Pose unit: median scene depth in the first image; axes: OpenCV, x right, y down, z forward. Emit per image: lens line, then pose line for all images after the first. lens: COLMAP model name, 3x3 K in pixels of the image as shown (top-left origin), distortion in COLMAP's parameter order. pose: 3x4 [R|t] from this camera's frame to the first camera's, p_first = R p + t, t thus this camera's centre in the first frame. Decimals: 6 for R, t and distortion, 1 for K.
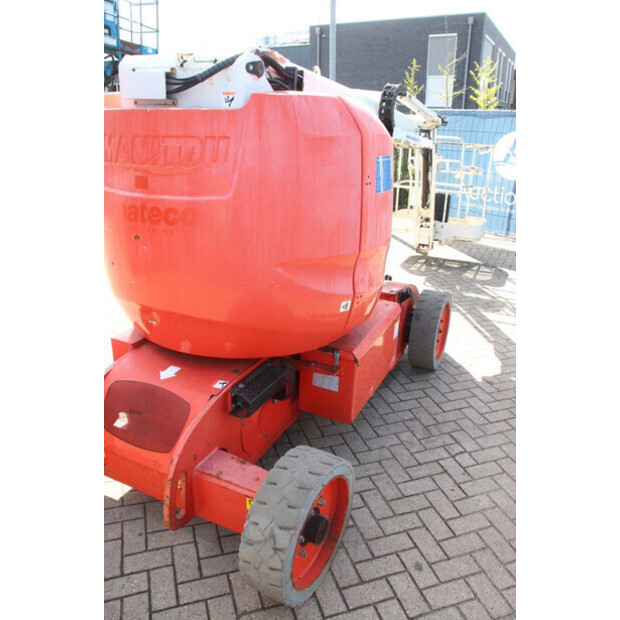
lens RADIAL K [[513.1, 0, 310.7], [0, 513.1, 314.2], [0, 0, 1]] dist [-0.154876, 0.129833]
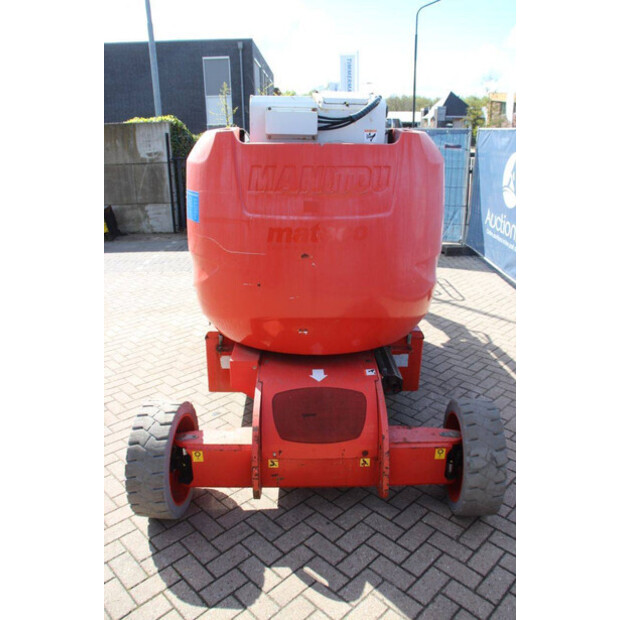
lens RADIAL K [[513.1, 0, 315.0], [0, 513.1, 314.4], [0, 0, 1]] dist [-0.154876, 0.129833]
pose [[0.888464, -0.167339, 0.427351, -0.868876], [0.180313, 0.983556, 0.010262, -0.033464], [-0.422041, 0.067940, 0.904028, -0.034115]]
